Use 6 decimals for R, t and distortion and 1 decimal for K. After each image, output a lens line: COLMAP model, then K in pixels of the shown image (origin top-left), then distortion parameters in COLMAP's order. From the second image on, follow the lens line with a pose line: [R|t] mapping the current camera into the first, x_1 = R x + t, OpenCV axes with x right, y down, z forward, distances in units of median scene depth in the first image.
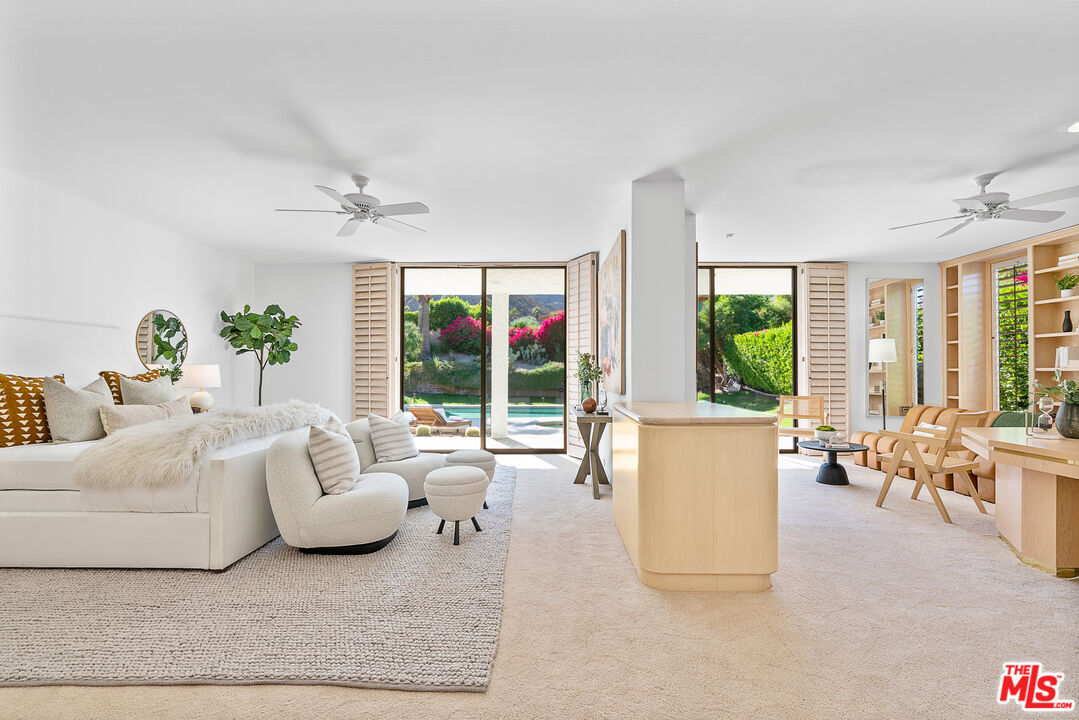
lens RADIAL K [[527.9, 0, 540.2], [0, 527.9, 369.0], [0, 0, 1]] dist [0.000579, 0.000005]
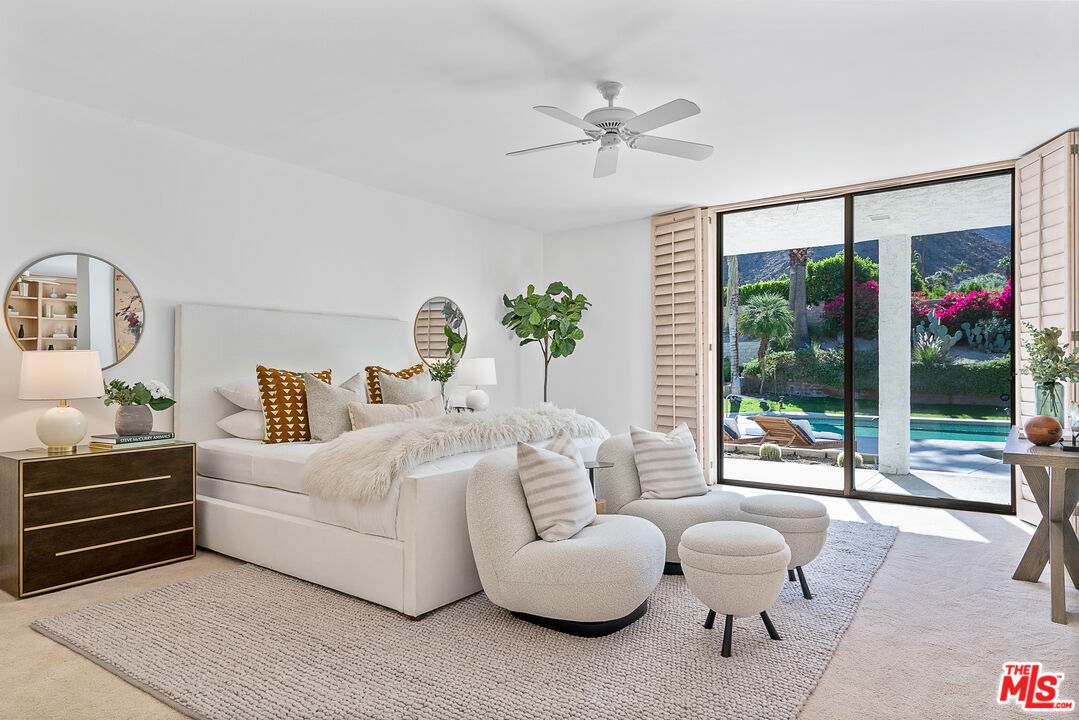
lens RADIAL K [[670.5, 0, 538.9], [0, 670.5, 367.5], [0, 0, 1]] dist [0.005167, -0.000722]
pose [[0.797530, -0.002827, -0.603272, 0.086040], [0.007799, 0.999954, 0.005626, 0.001456], [0.603229, -0.009192, 0.797515, 0.178953]]
